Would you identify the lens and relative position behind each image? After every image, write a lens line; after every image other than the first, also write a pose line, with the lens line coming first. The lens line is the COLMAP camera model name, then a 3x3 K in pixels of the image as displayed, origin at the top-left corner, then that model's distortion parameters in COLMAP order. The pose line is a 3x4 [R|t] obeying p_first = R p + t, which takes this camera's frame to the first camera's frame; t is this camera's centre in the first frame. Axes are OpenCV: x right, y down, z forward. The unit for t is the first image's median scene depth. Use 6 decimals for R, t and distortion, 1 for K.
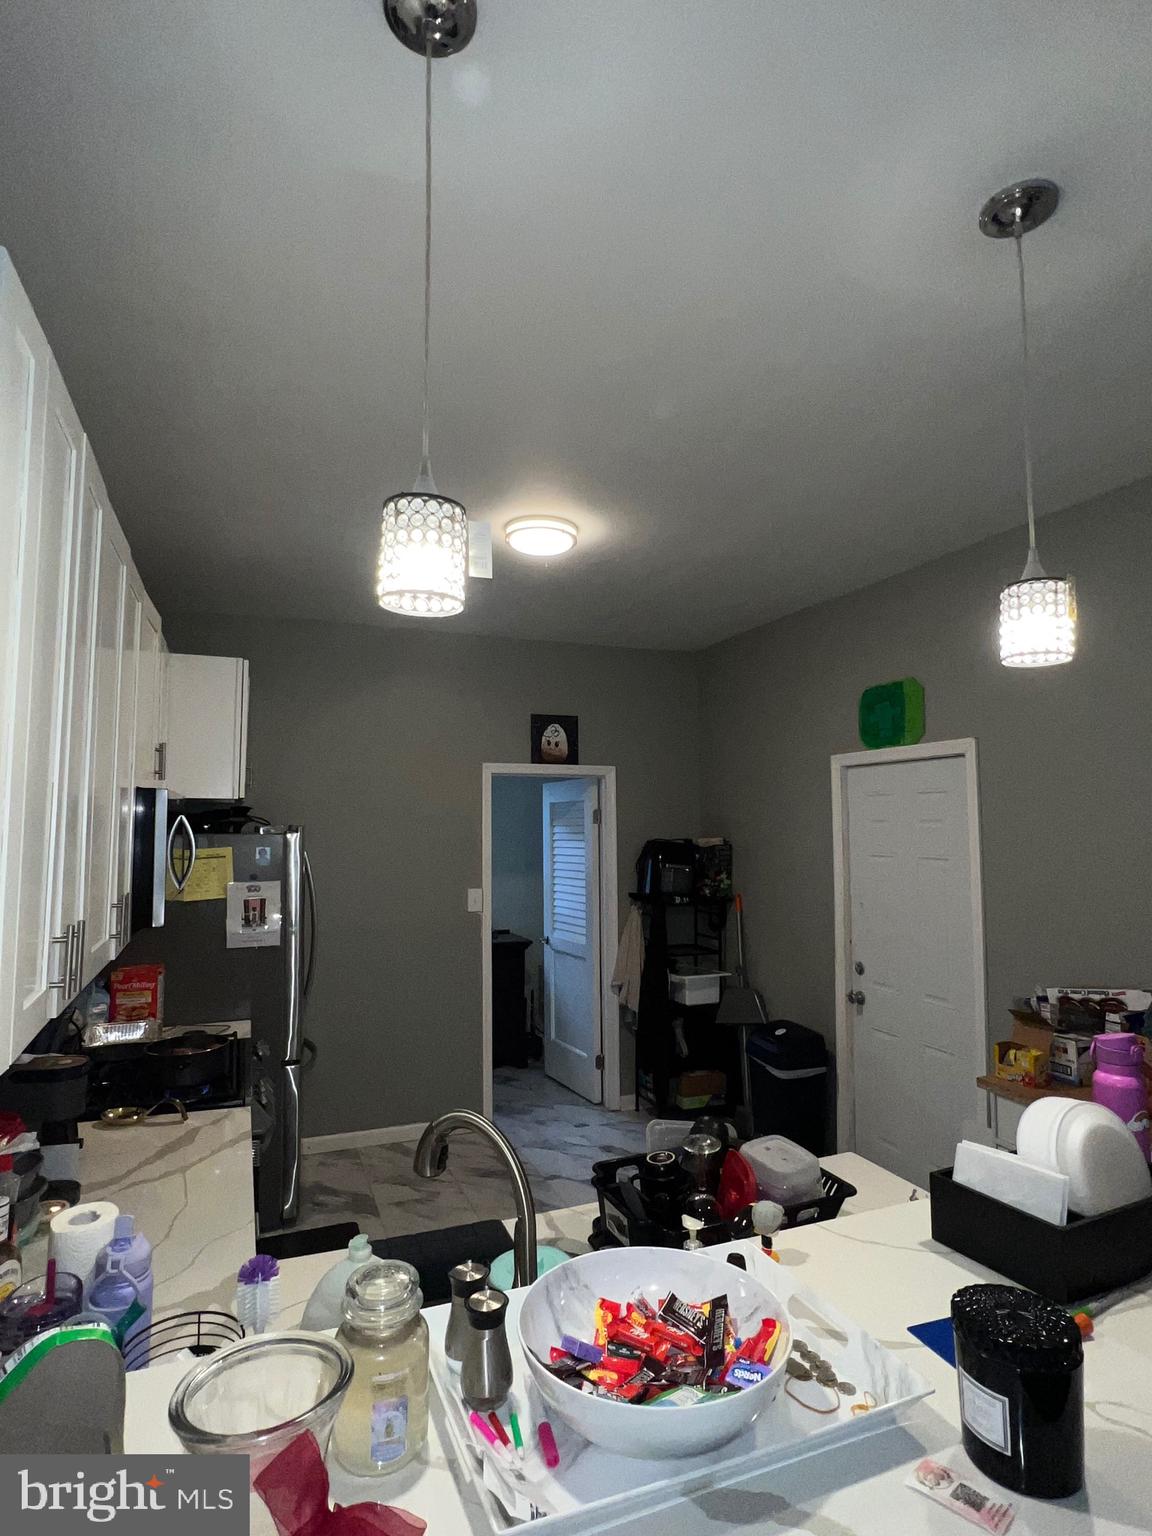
lens RADIAL K [[821.6, 0, 566.2], [0, 821.6, 763.5], [0, 0, 1]] dist [0.032982, -0.000014]
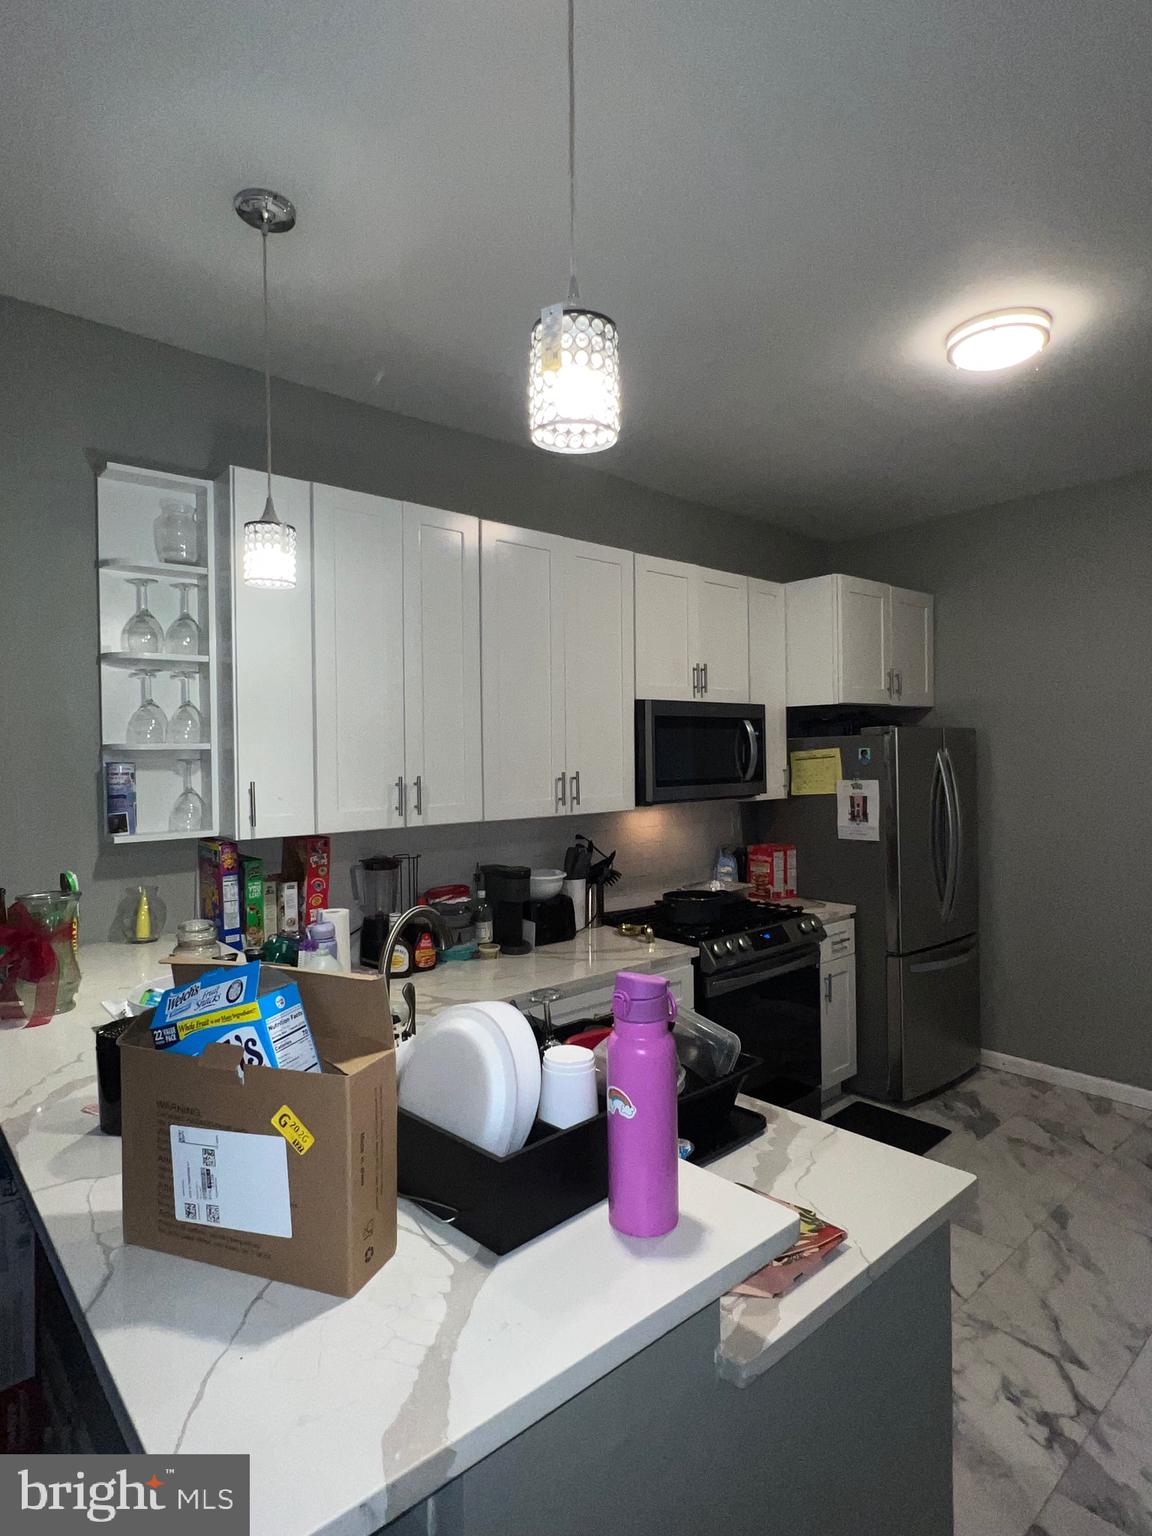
lens RADIAL K [[821.6, 0, 566.2], [0, 821.6, 763.5], [0, 0, 1]] dist [0.032982, -0.000014]
pose [[0.325494, 0.012248, -0.945465, 0.499931], [0.099339, 0.993940, 0.047075, 0.036295], [0.940311, -0.109244, 0.322305, 0.313981]]
